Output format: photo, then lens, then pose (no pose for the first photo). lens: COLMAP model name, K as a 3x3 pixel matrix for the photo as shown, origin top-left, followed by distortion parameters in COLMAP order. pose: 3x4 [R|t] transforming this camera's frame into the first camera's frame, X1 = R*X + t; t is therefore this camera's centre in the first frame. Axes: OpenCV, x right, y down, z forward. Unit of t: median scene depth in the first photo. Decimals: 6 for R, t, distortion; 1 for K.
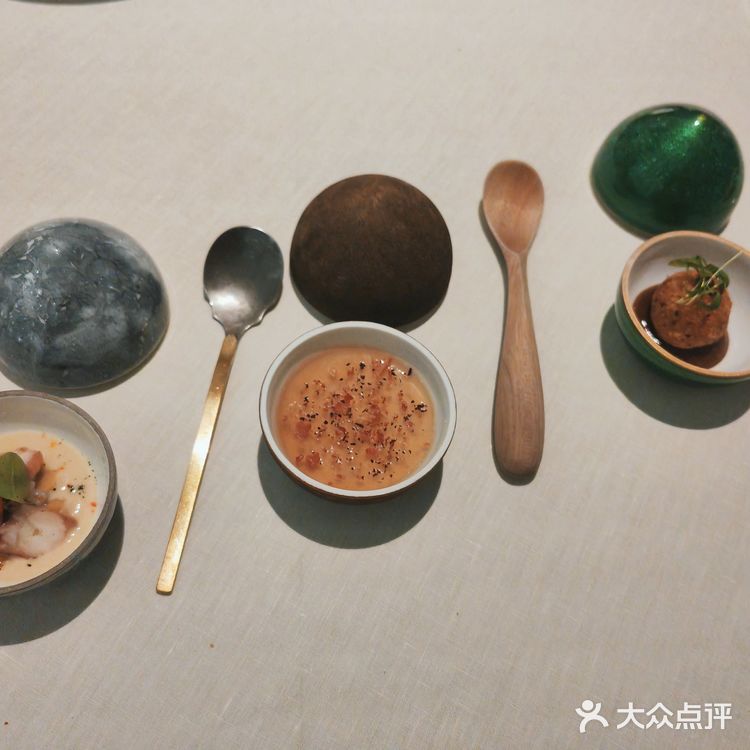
lens RADIAL K [[834.9, 0, 375.0], [0, 834.9, 375.0], [0, 0, 1]] dist [0.008019, 0.013428]
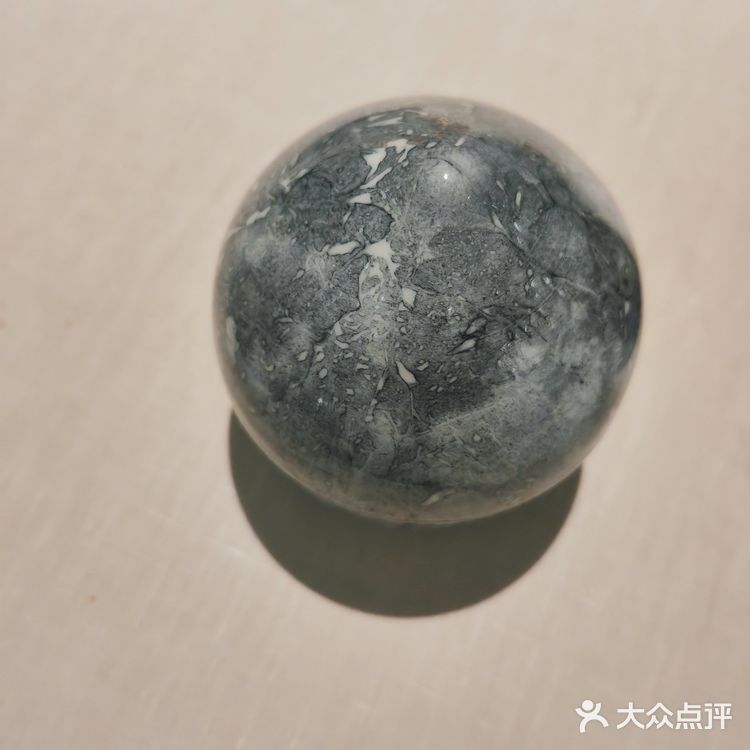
lens RADIAL K [[834.9, 0, 375.0], [0, 834.9, 375.0], [0, 0, 1]] dist [0.008019, 0.013428]
pose [[0.992171, 0.057600, -0.110812, -0.368734], [-0.048557, 0.995396, 0.082641, -0.093567], [0.115062, -0.076613, 0.990400, 0.634475]]
